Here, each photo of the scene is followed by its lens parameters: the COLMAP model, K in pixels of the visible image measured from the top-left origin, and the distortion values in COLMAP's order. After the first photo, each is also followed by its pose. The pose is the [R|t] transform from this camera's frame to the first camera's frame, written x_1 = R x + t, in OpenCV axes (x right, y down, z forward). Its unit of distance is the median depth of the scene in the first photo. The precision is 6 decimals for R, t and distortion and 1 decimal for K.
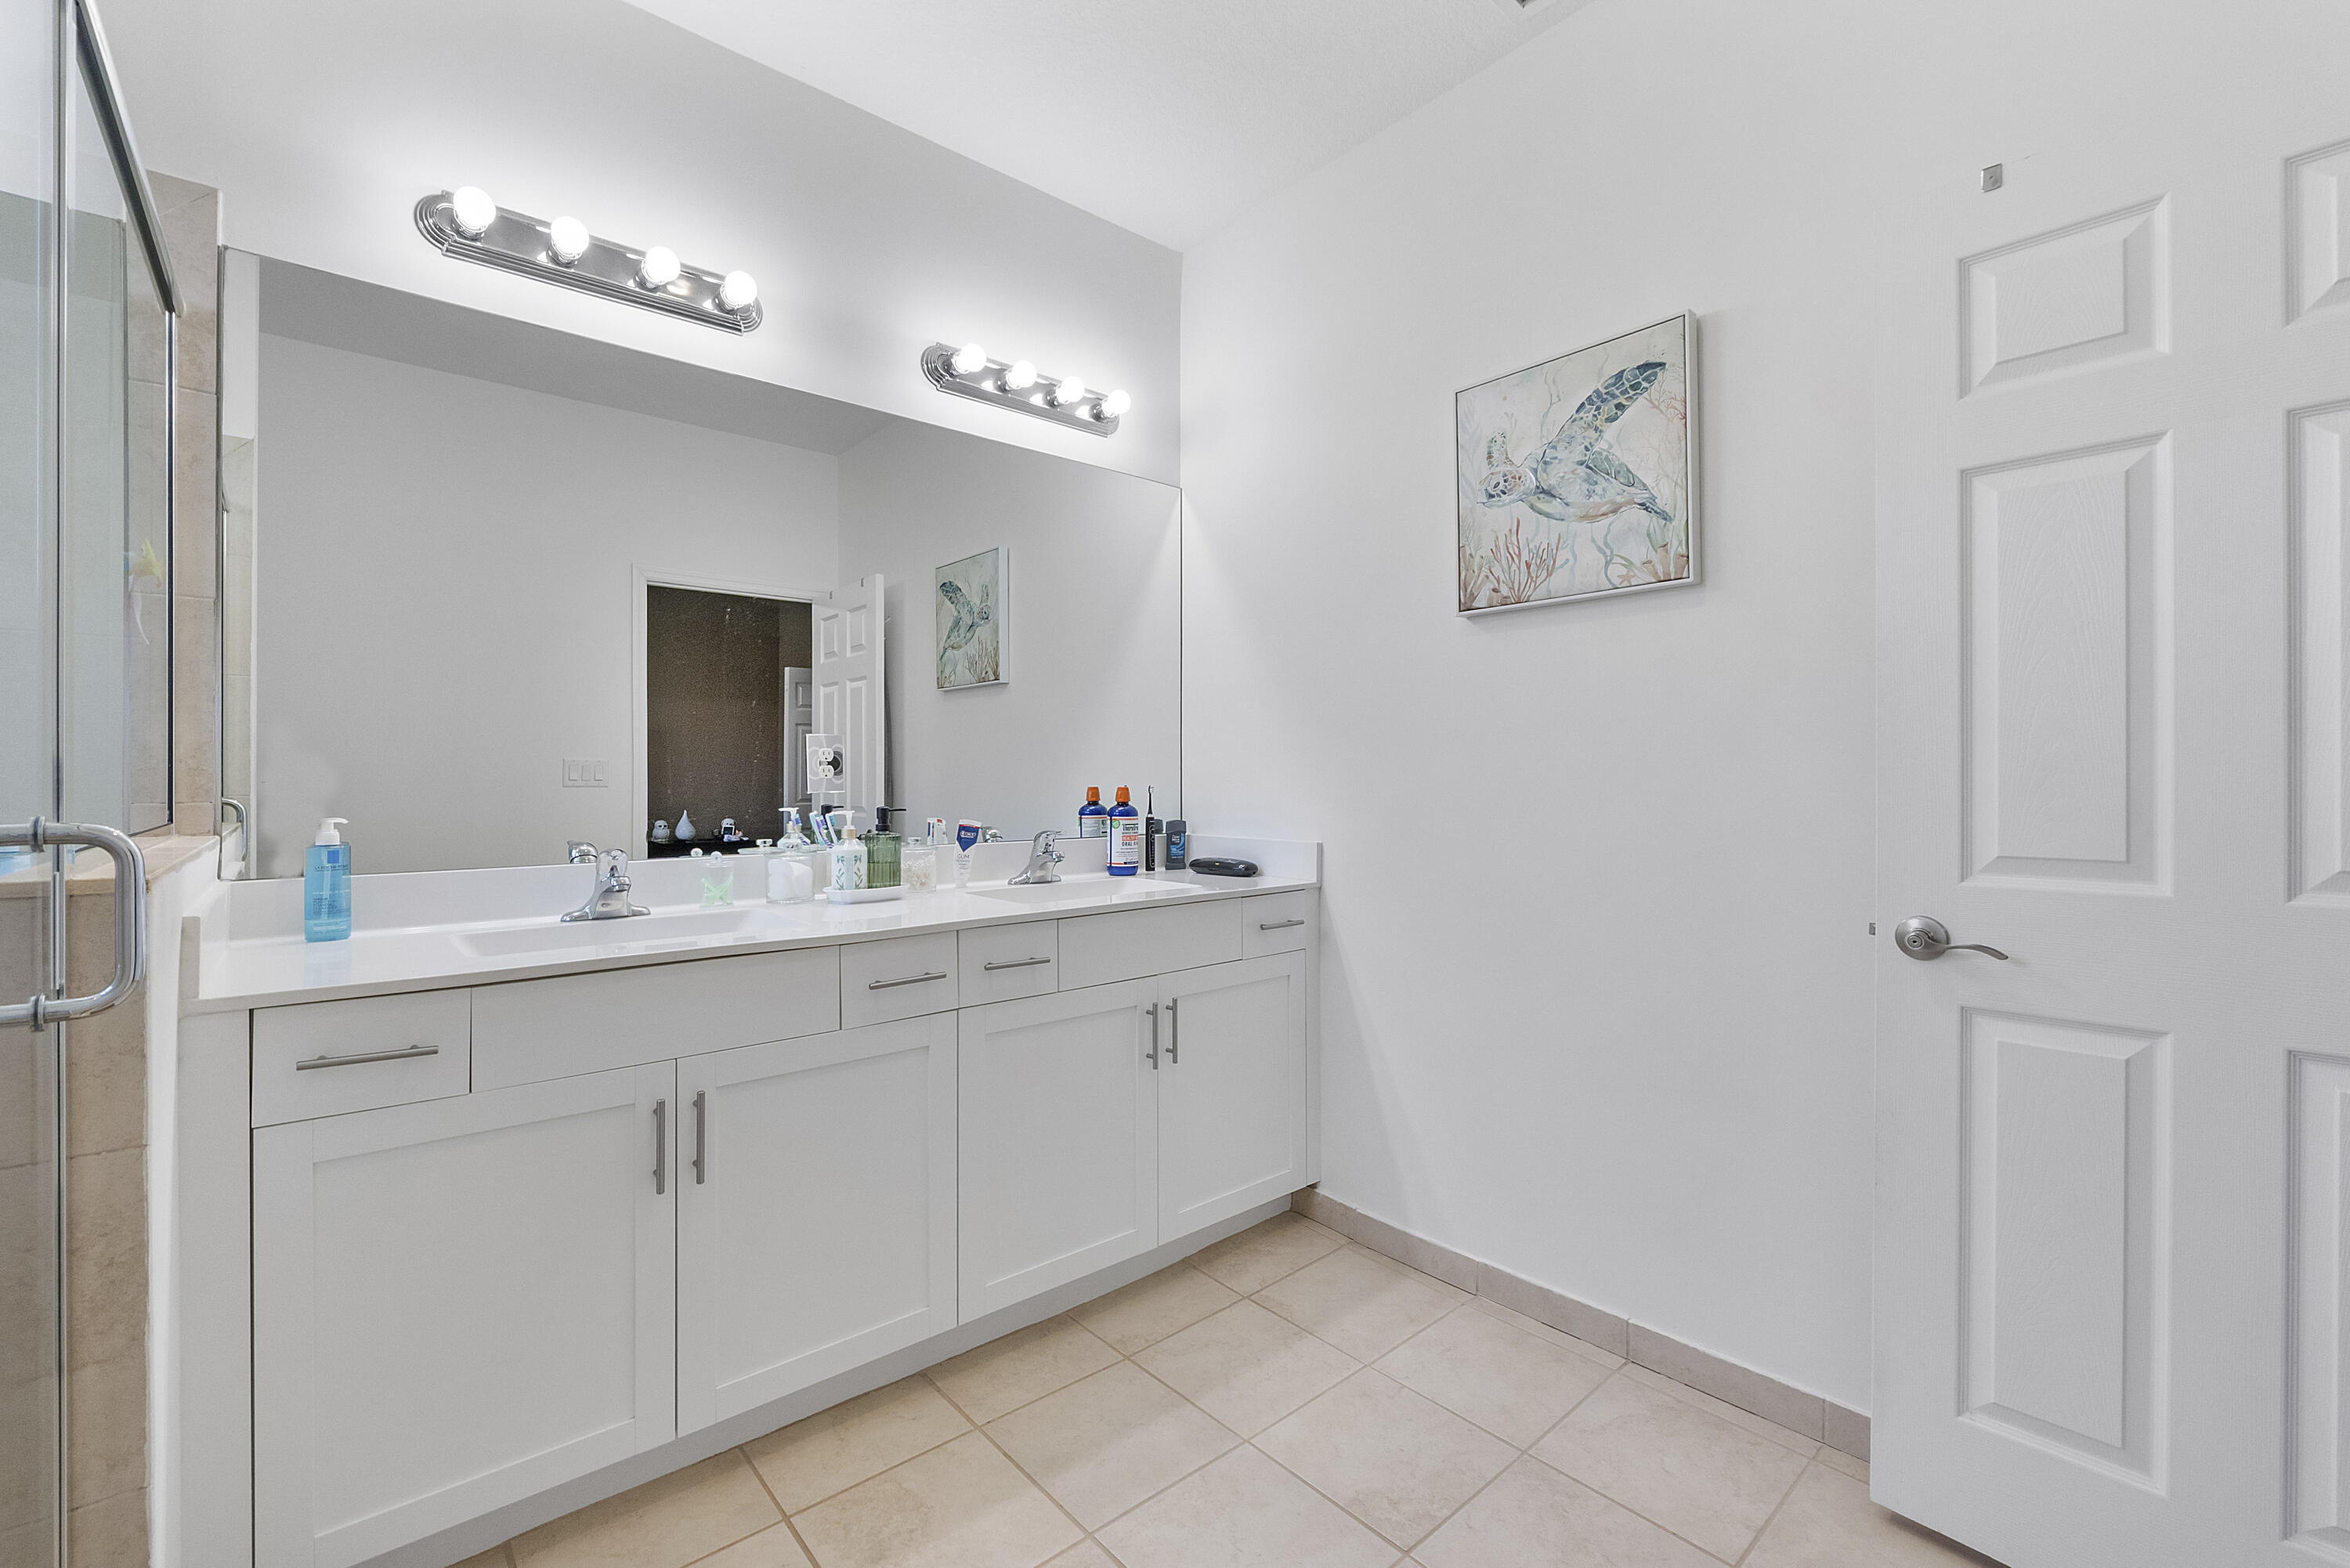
lens RADIAL K [[990.0, 0, 1172.8], [0, 990.0, 789.9], [0, 0, 1]] dist [-0.007159, 0.000087]
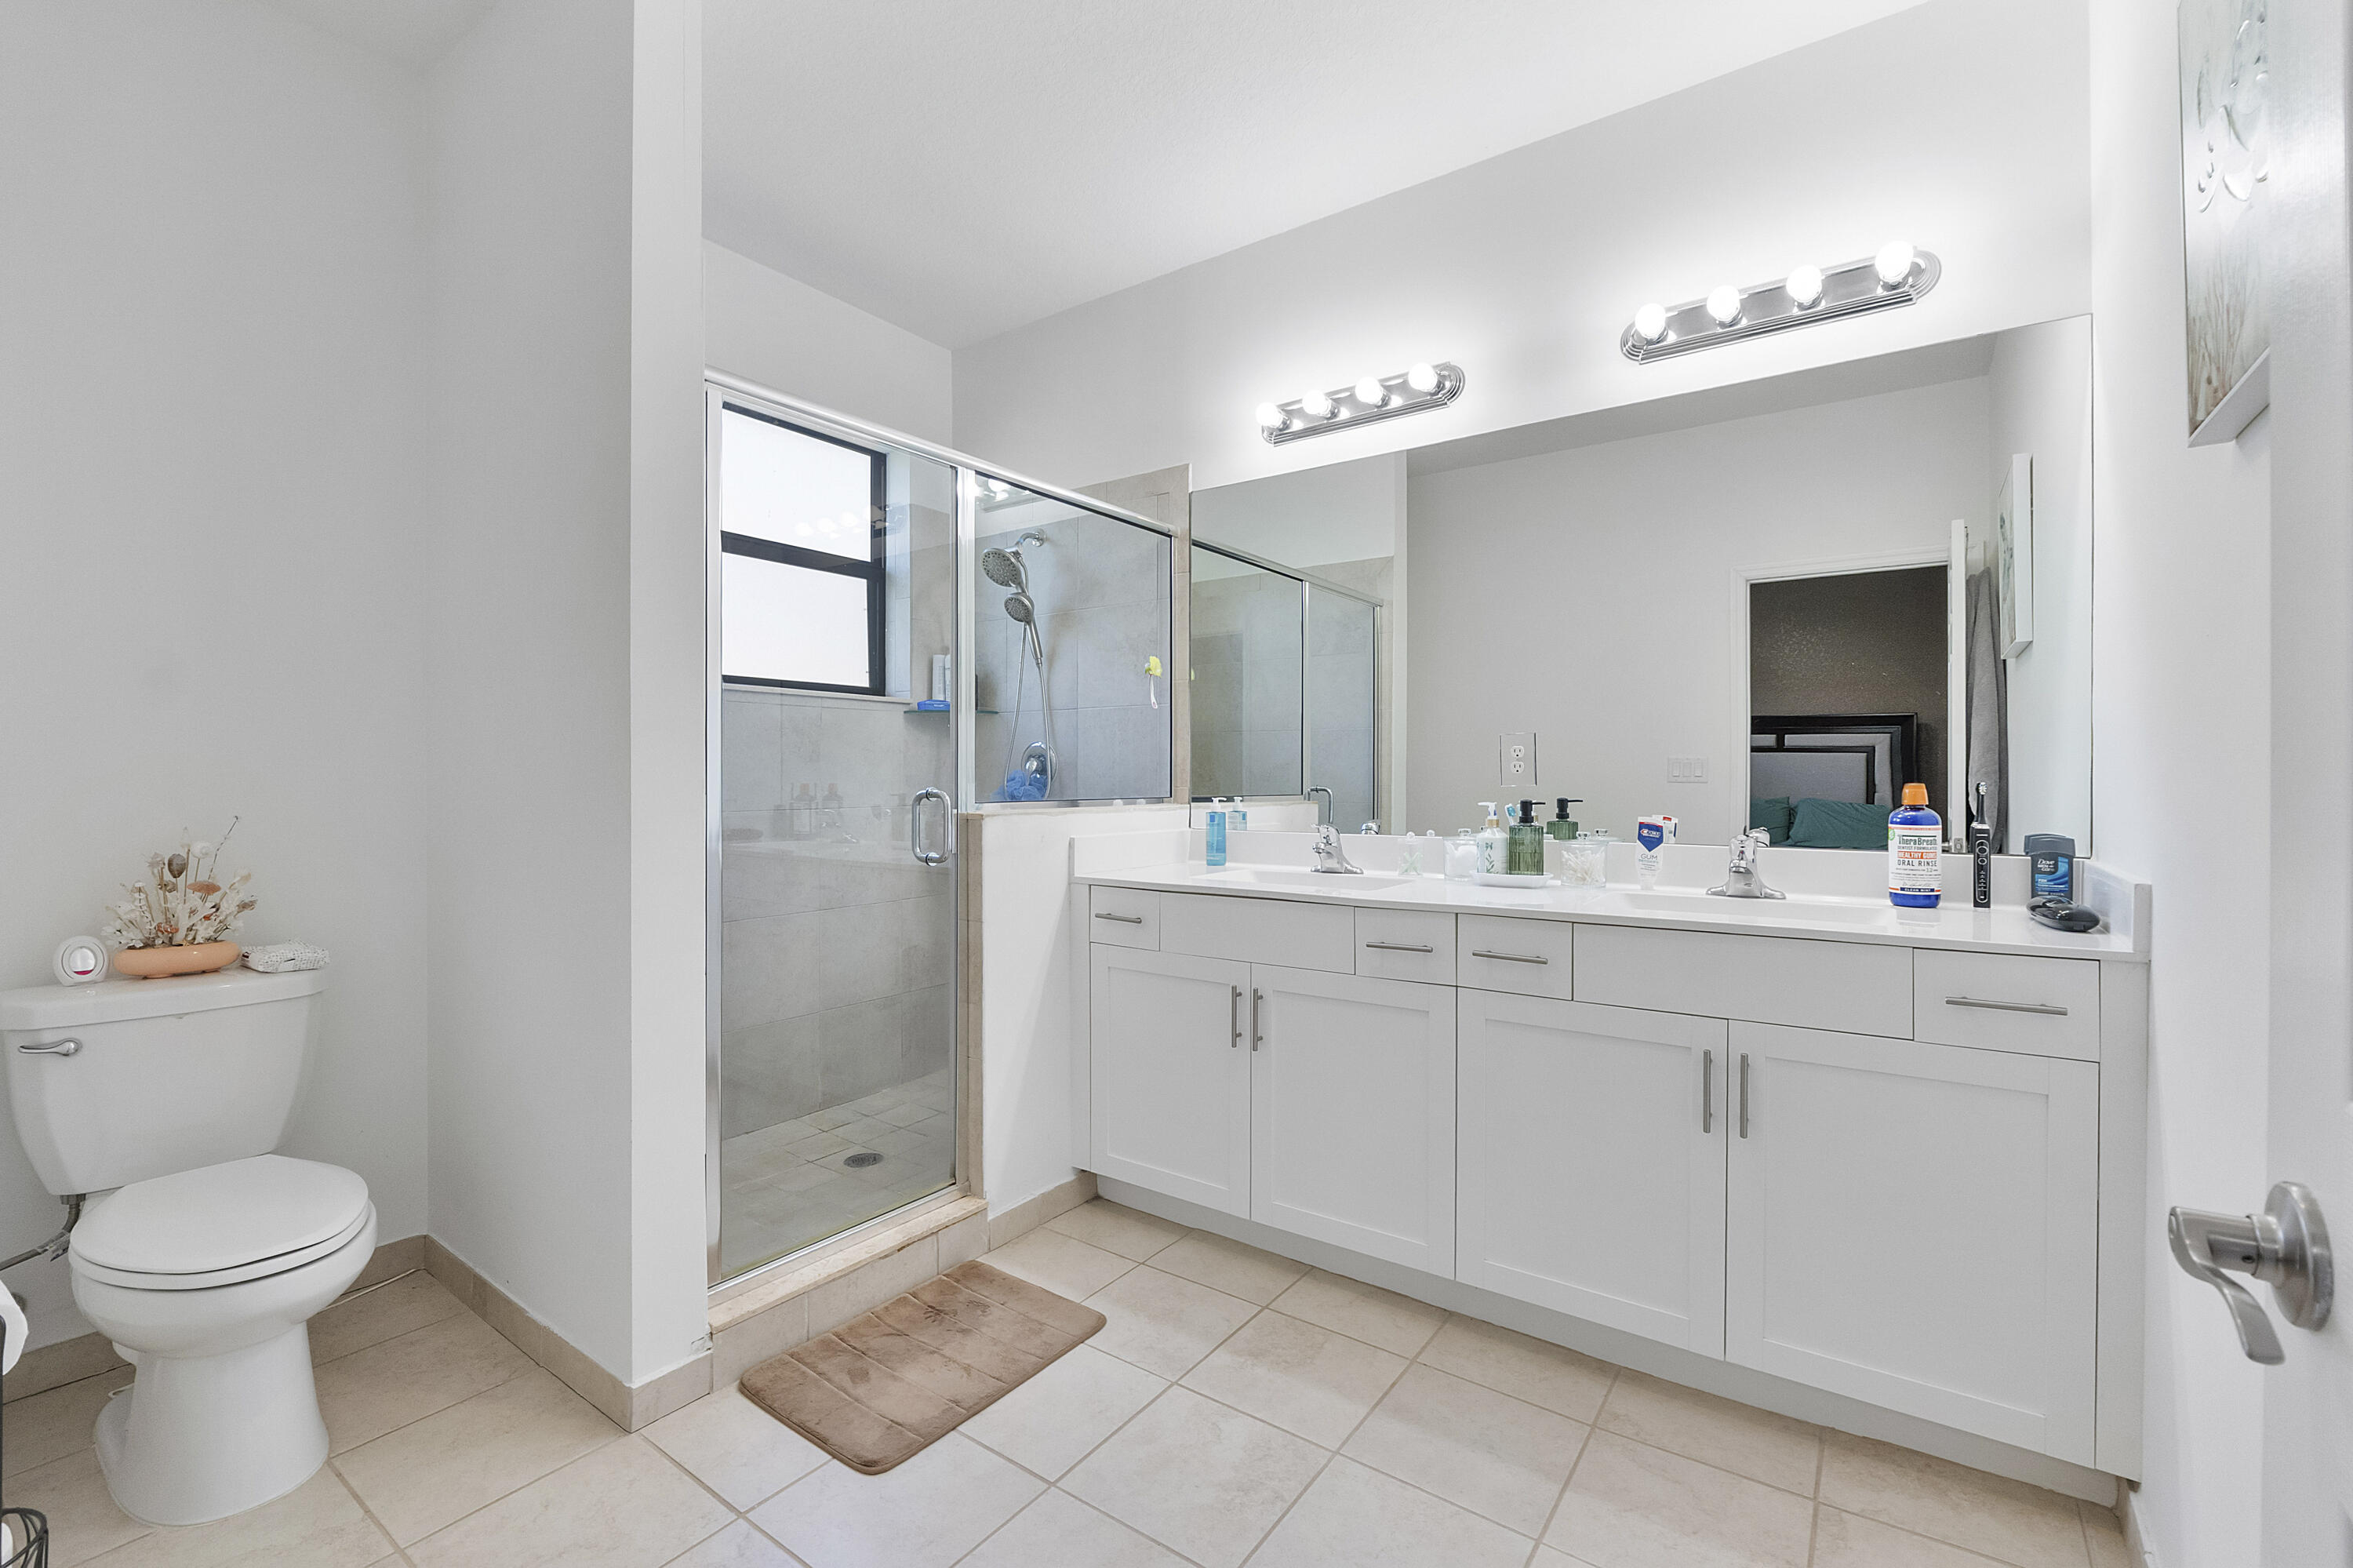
lens RADIAL K [[1007.3, 0, 1177.1], [0, 1007.3, 789.1], [0, 0, 1]] dist [-0.003883, -0.000753]
pose [[0.239066, 0.010983, -0.970941, 0.689487], [-0.012088, 0.999892, 0.008334, 0.001160], [0.970928, 0.009744, 0.239173, 0.392429]]
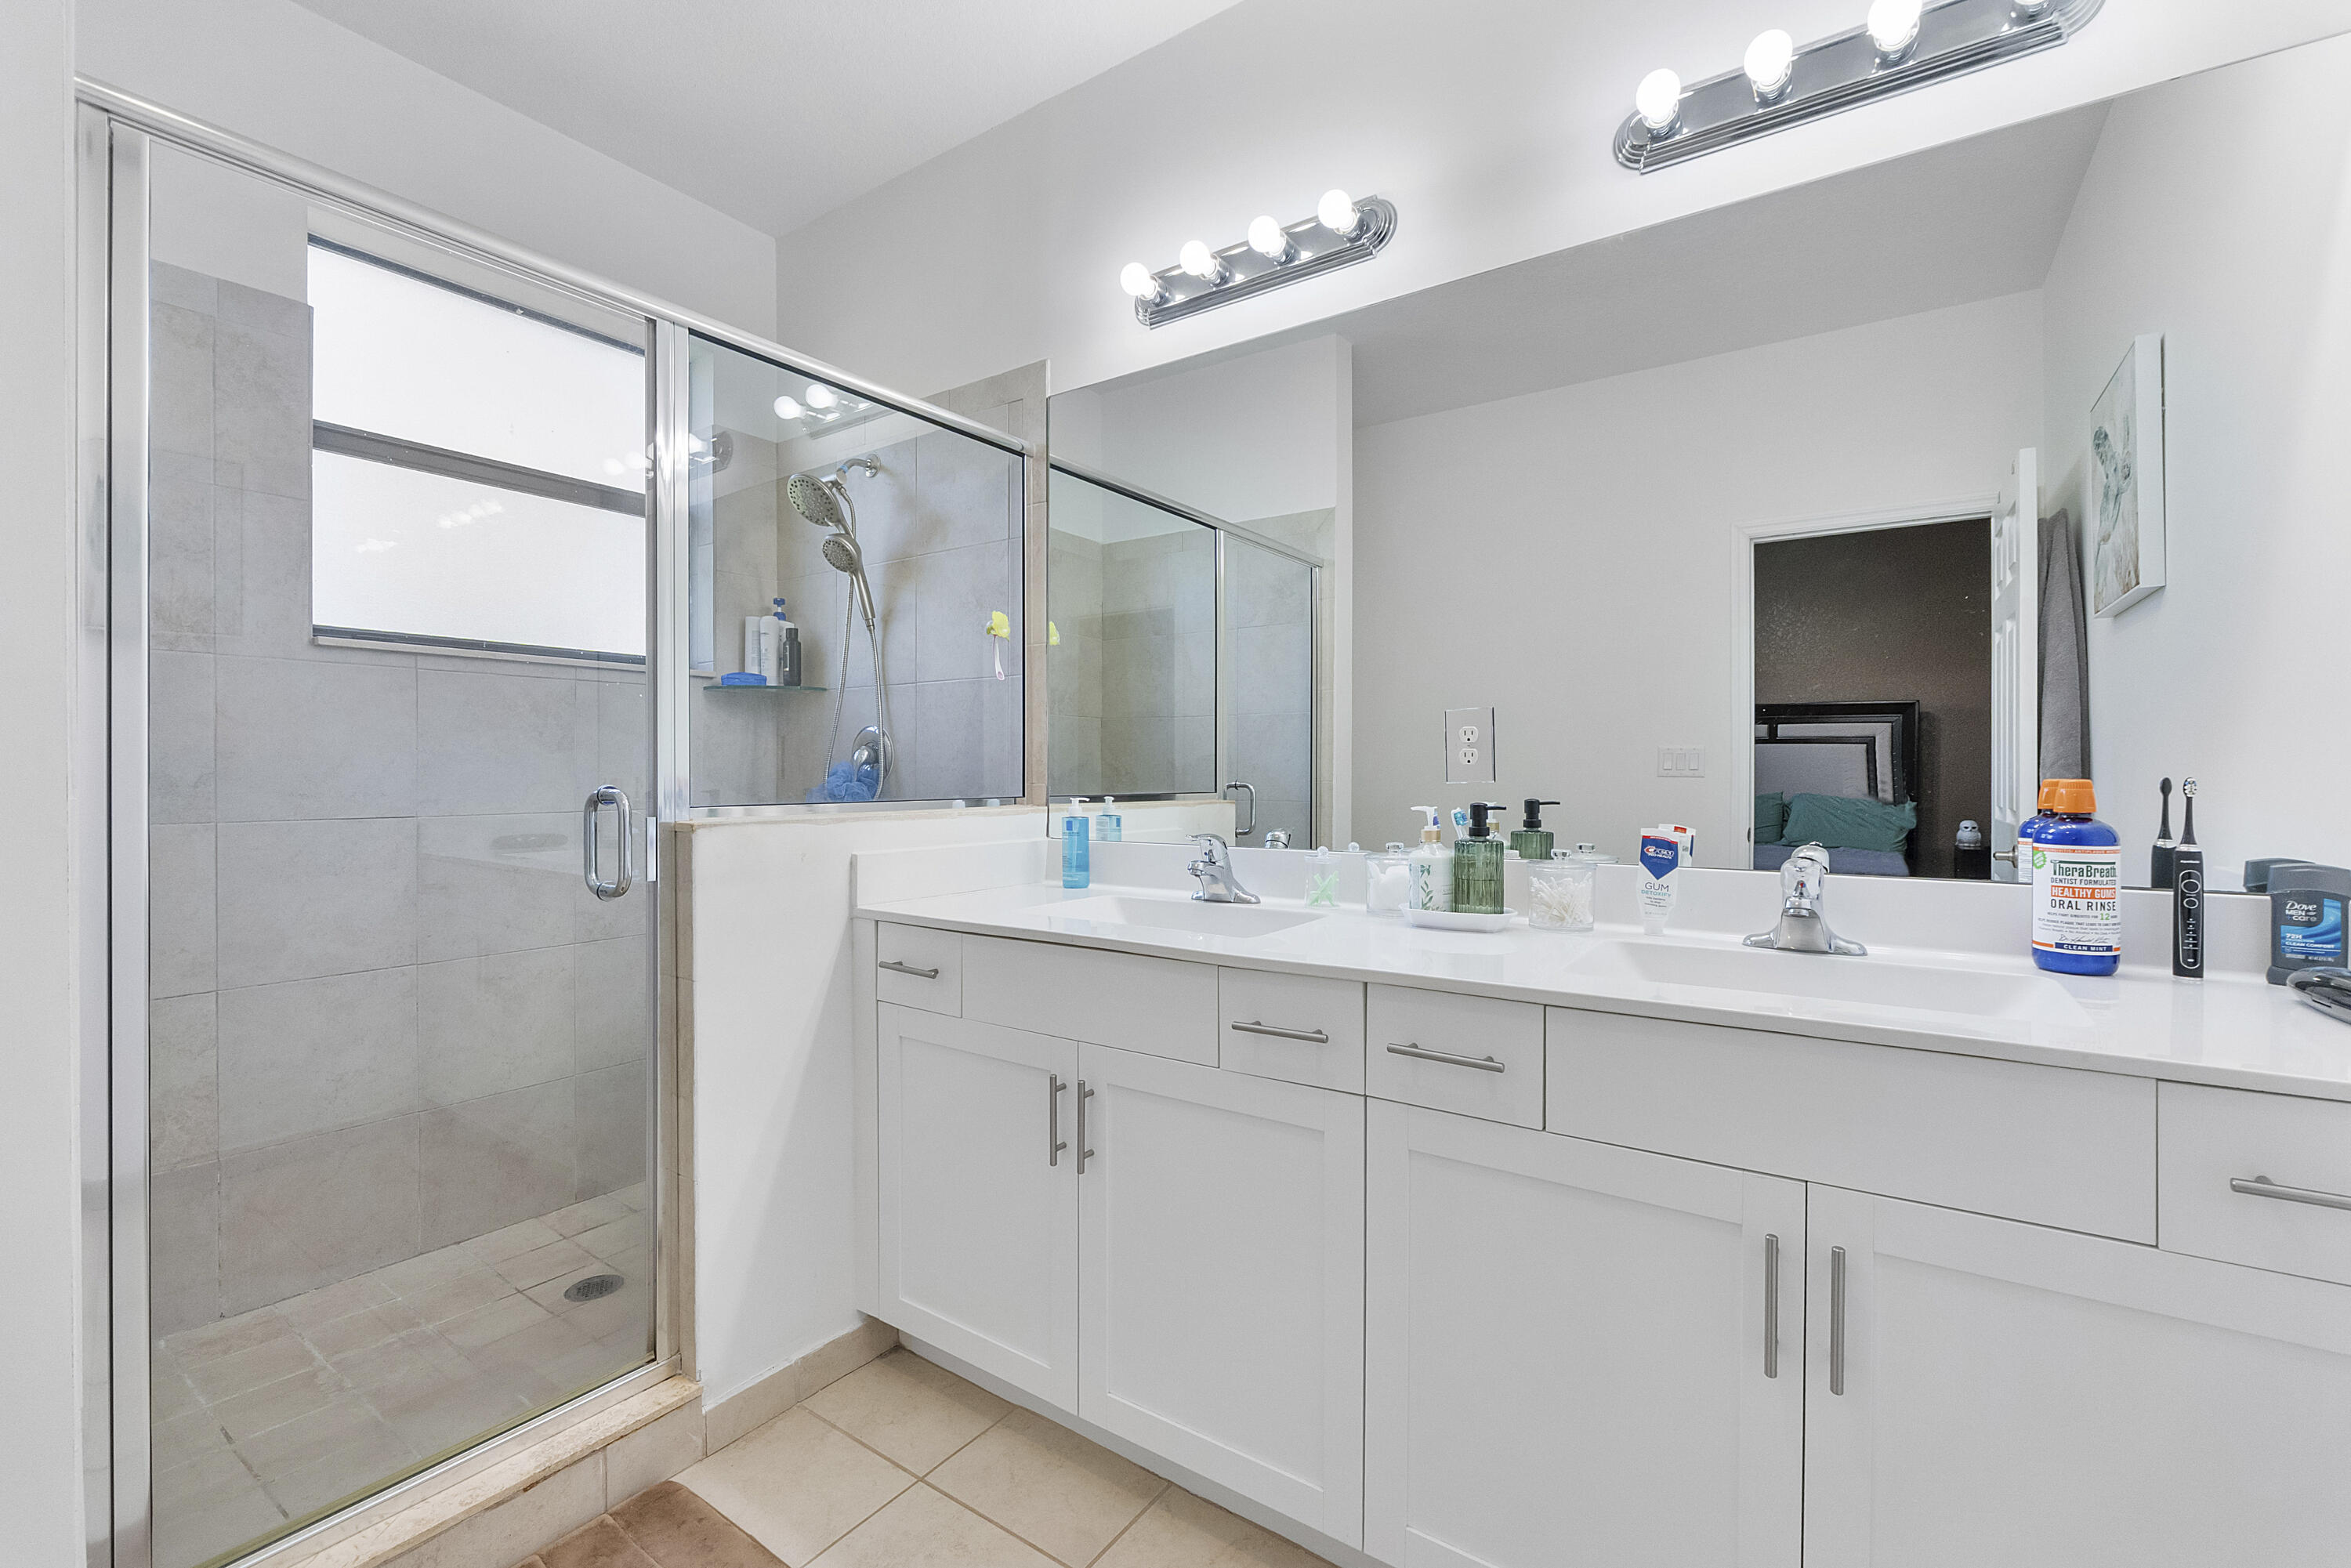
lens RADIAL K [[998.2, 0, 1176.9], [0, 998.2, 784.0], [0, 0, 1]] dist [-0.006304, -0.000340]
pose [[0.256137, 0.011947, -0.966567, 0.374809], [-0.011589, 0.999890, 0.009288, -0.001146], [0.966571, 0.008823, 0.256247, 0.617740]]
